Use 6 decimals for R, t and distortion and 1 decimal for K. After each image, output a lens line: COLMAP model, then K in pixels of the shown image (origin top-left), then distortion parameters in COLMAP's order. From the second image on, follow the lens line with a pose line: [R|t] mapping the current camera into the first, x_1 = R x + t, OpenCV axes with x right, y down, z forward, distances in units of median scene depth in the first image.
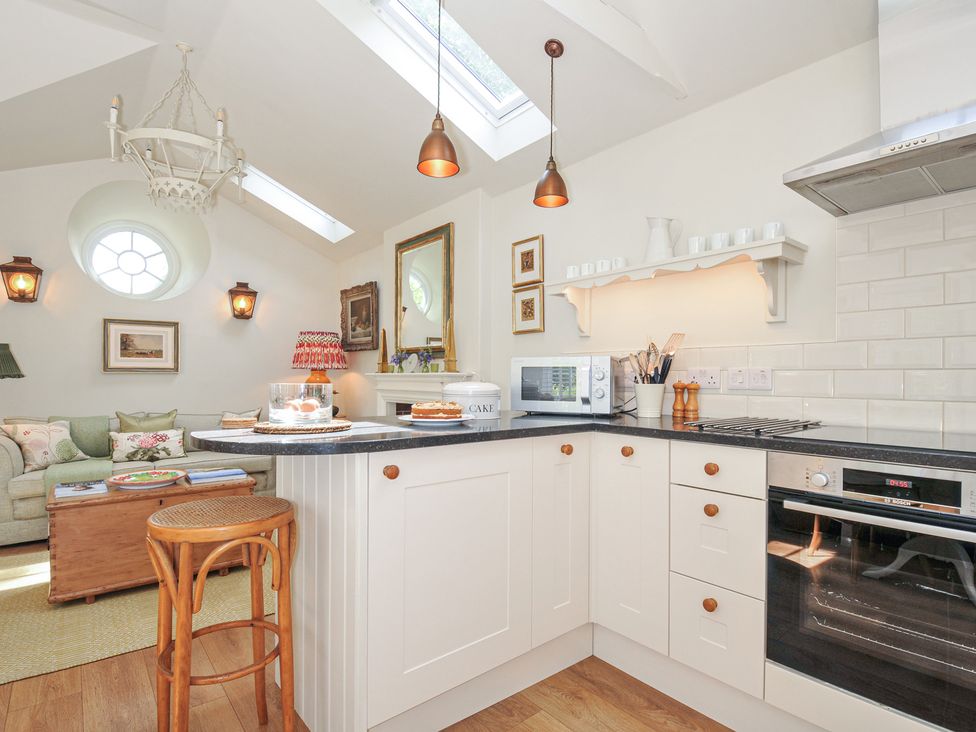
lens RADIAL K [[503.7, 0, 495.2], [0, 503.7, 377.3], [0, 0, 1]] dist [0.020968, -0.027809]
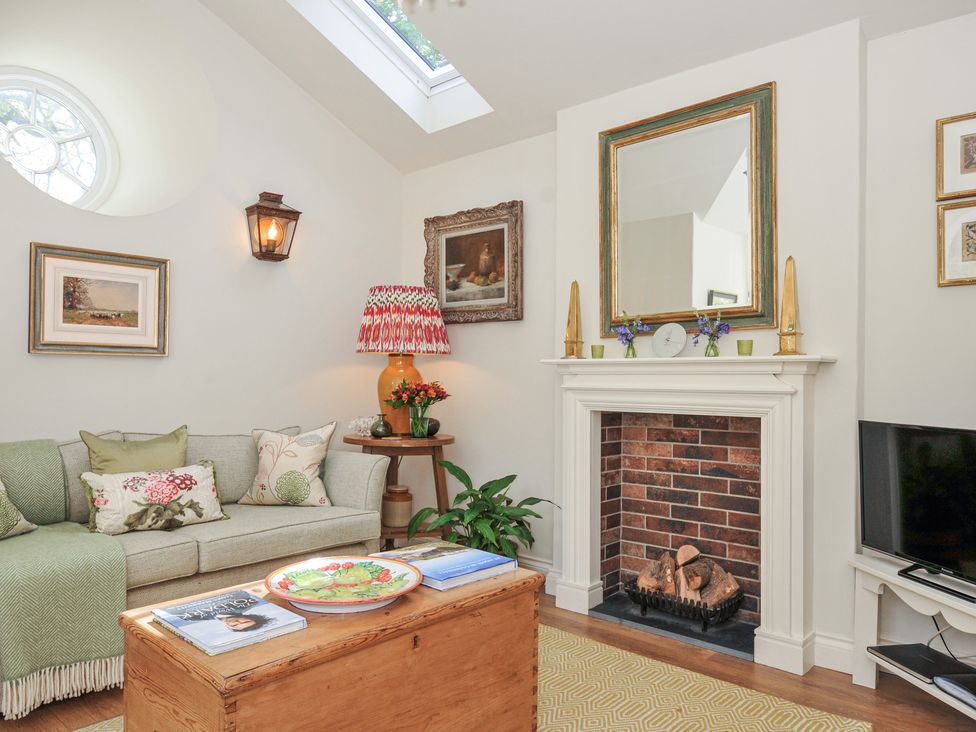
lens RADIAL K [[690.2, 0, 494.7], [0, 690.2, 377.2], [0, 0, 1]] dist [0.022931, -0.024723]
pose [[0.988521, 0.006267, 0.150952, -0.473660], [-0.005757, 0.999976, -0.003814, 0.016558], [-0.150972, 0.002901, 0.988534, 0.280786]]
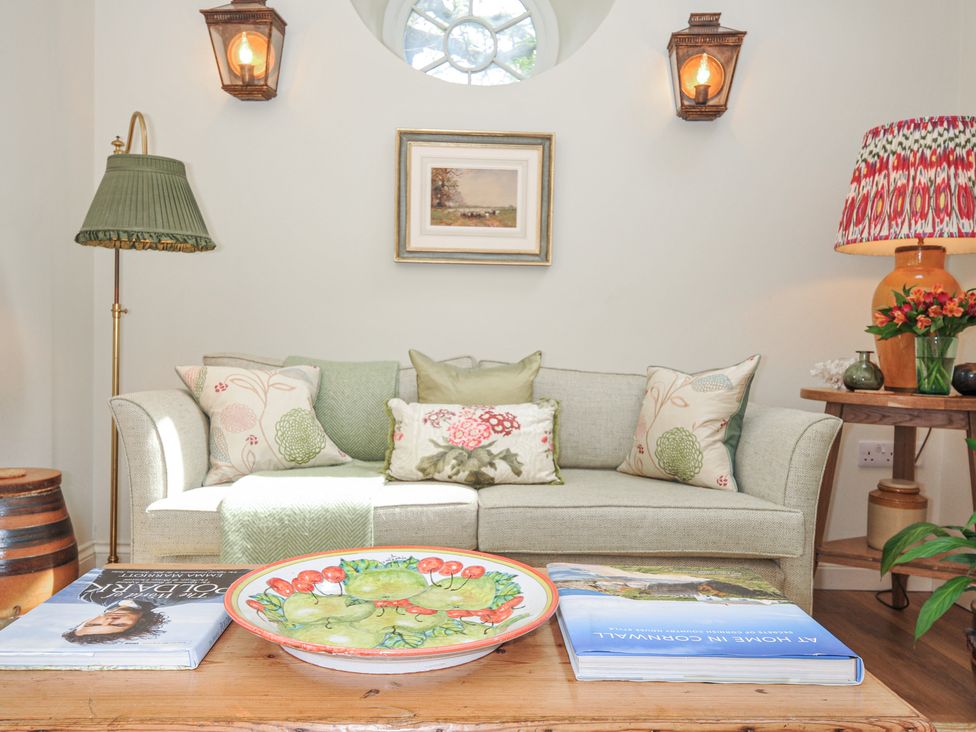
lens RADIAL K [[815.7, 0, 494.6], [0, 815.7, 378.6], [0, 0, 1]] dist [0.019654, -0.003705]
pose [[0.804389, 0.036638, -0.592972, -0.334342], [-0.020105, 0.999204, 0.034465, 0.070347], [0.593763, -0.015802, 0.804485, 0.551548]]
